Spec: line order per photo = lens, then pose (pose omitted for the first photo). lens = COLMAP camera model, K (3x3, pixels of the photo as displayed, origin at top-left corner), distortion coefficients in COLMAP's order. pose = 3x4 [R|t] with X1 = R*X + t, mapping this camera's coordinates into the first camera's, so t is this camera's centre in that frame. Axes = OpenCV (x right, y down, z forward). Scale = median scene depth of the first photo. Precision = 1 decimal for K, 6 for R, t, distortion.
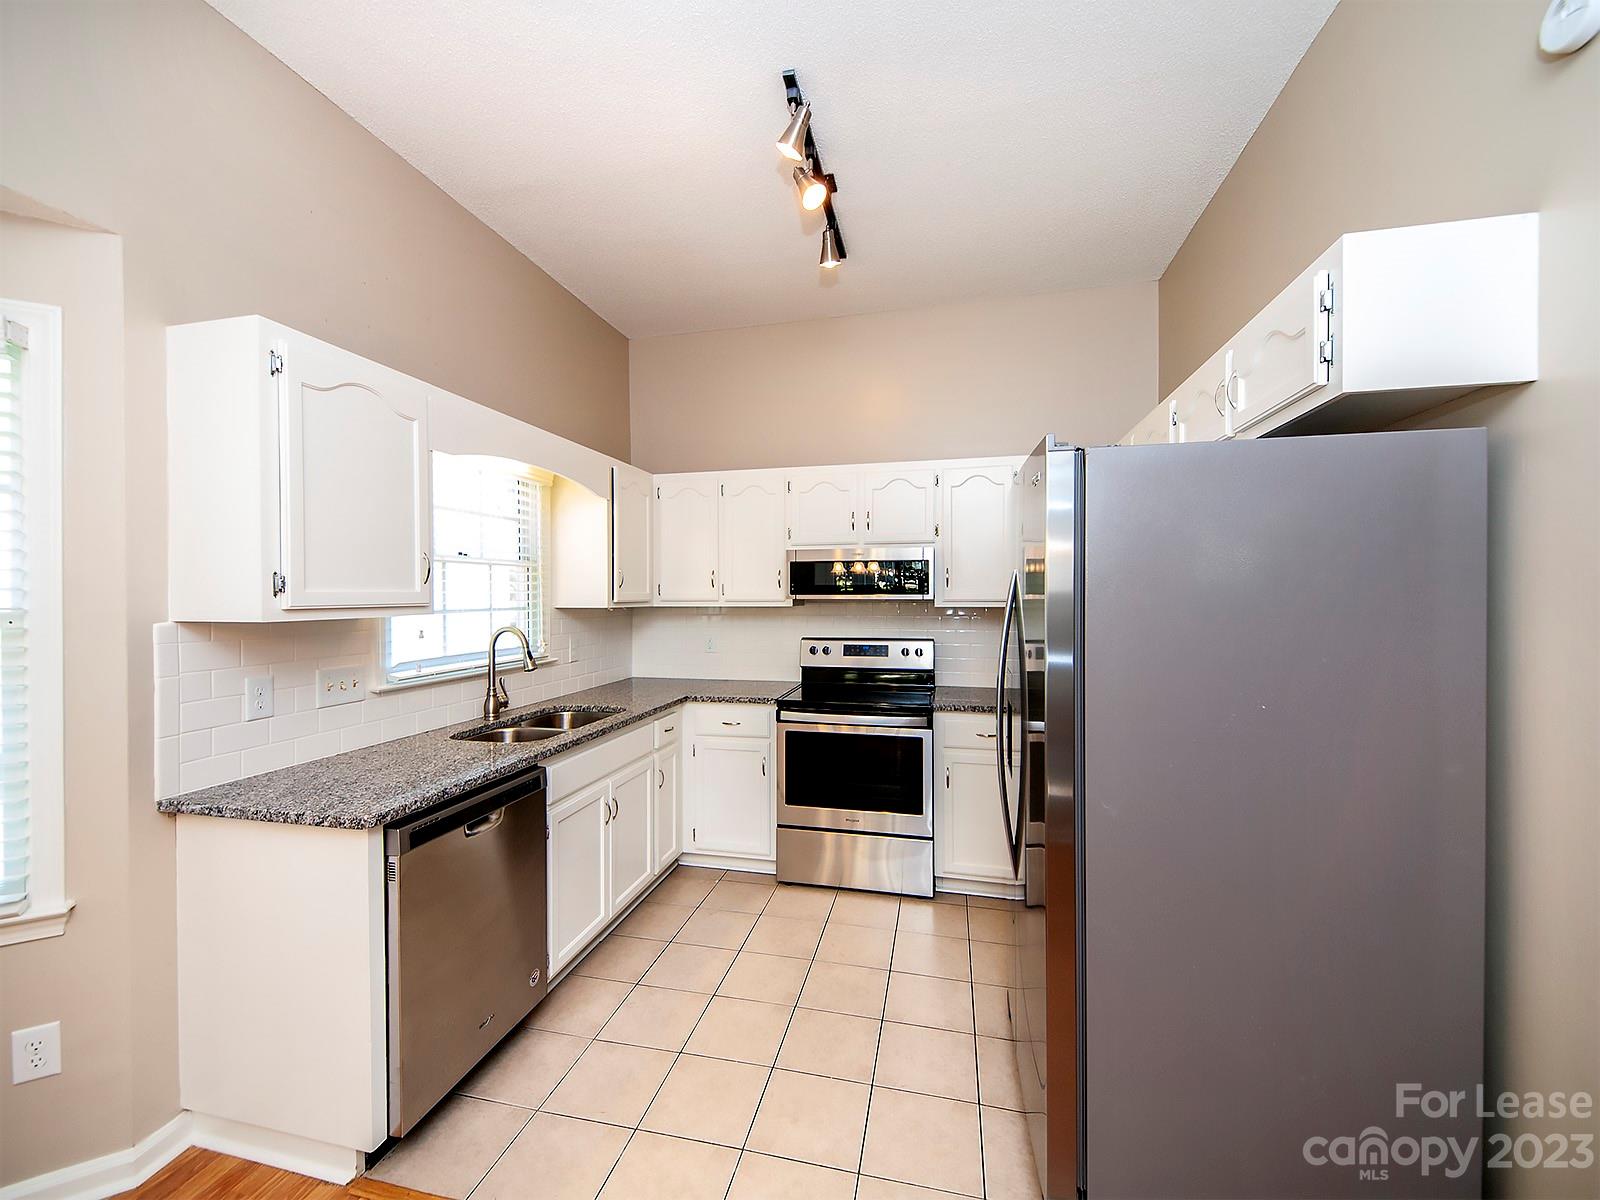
lens RADIAL K [[674.0, 0, 784.2], [0, 674.0, 592.0], [0, 0, 1]] dist [0.023437, 0.000478]
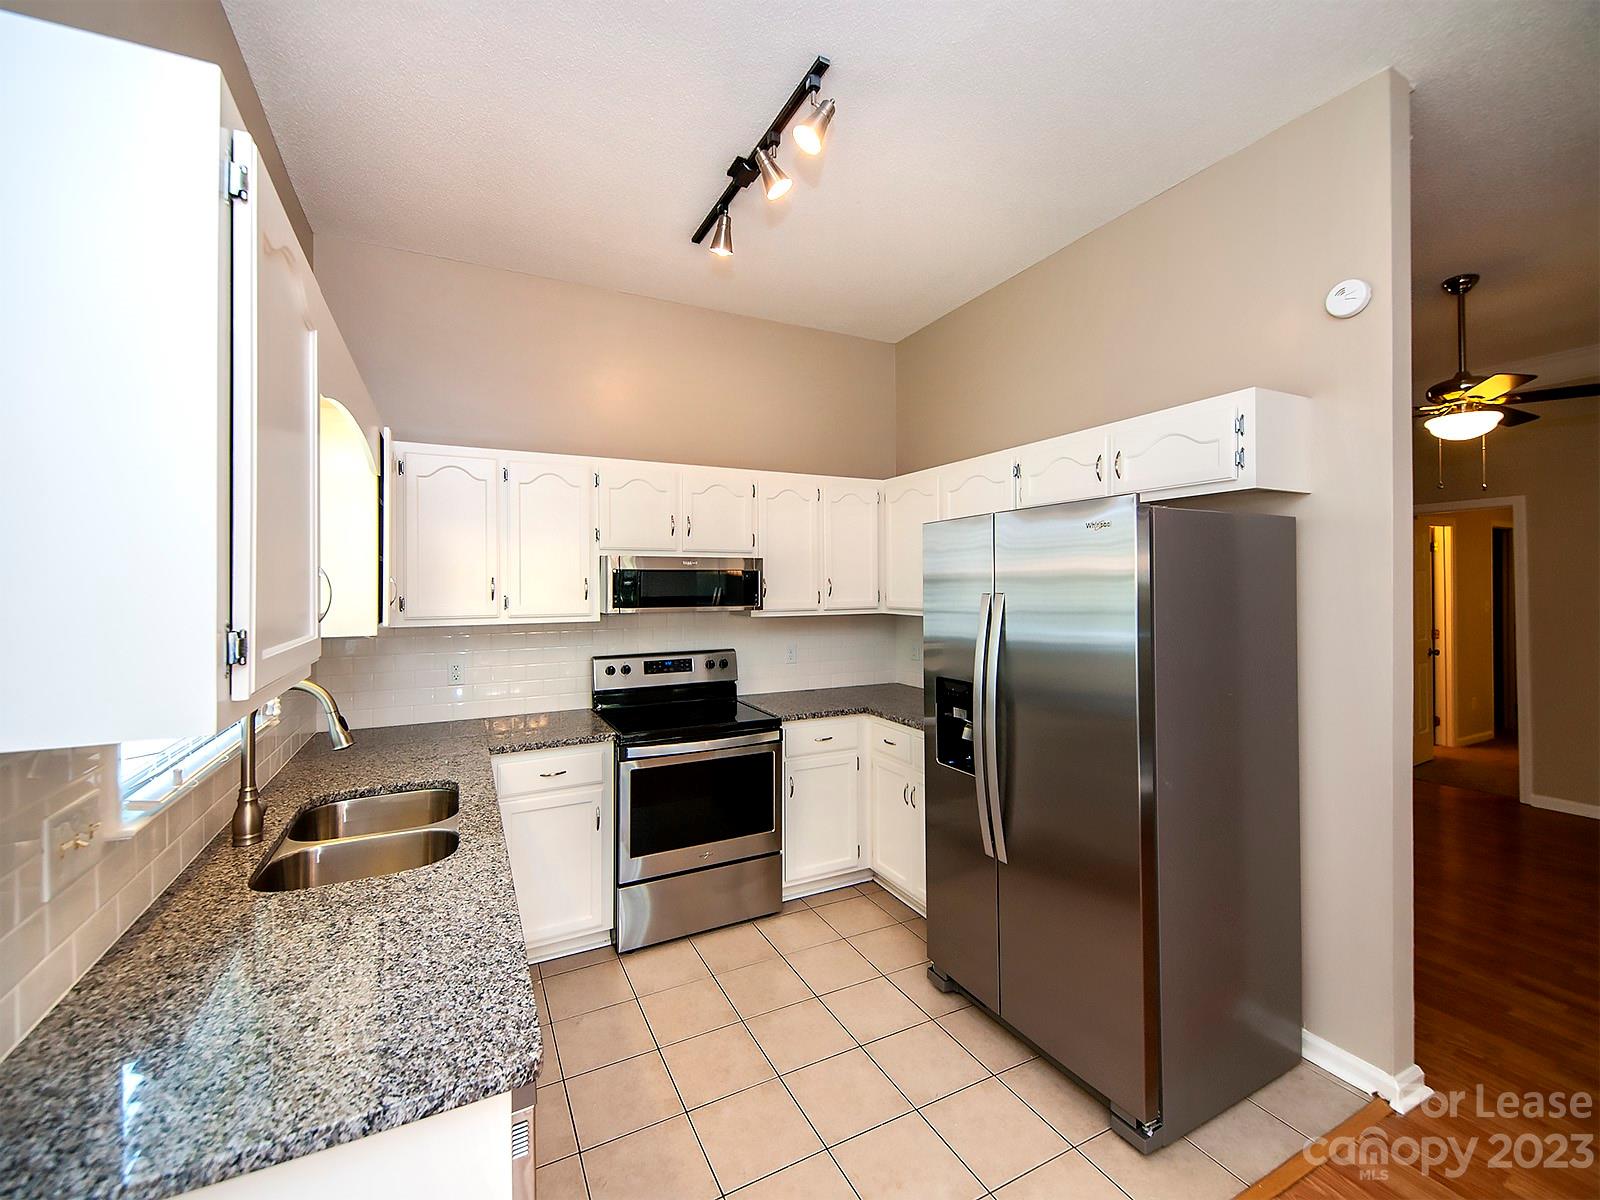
lens RADIAL K [[674.0, 0, 792.7], [0, 674.0, 586.6], [0, 0, 1]] dist [0.023437, 0.000478]
pose [[0.760541, -0.001151, 0.649289, -0.508758], [0.004820, 0.999981, -0.003874, -0.025469], [-0.649272, 0.006076, 0.760532, 0.279670]]
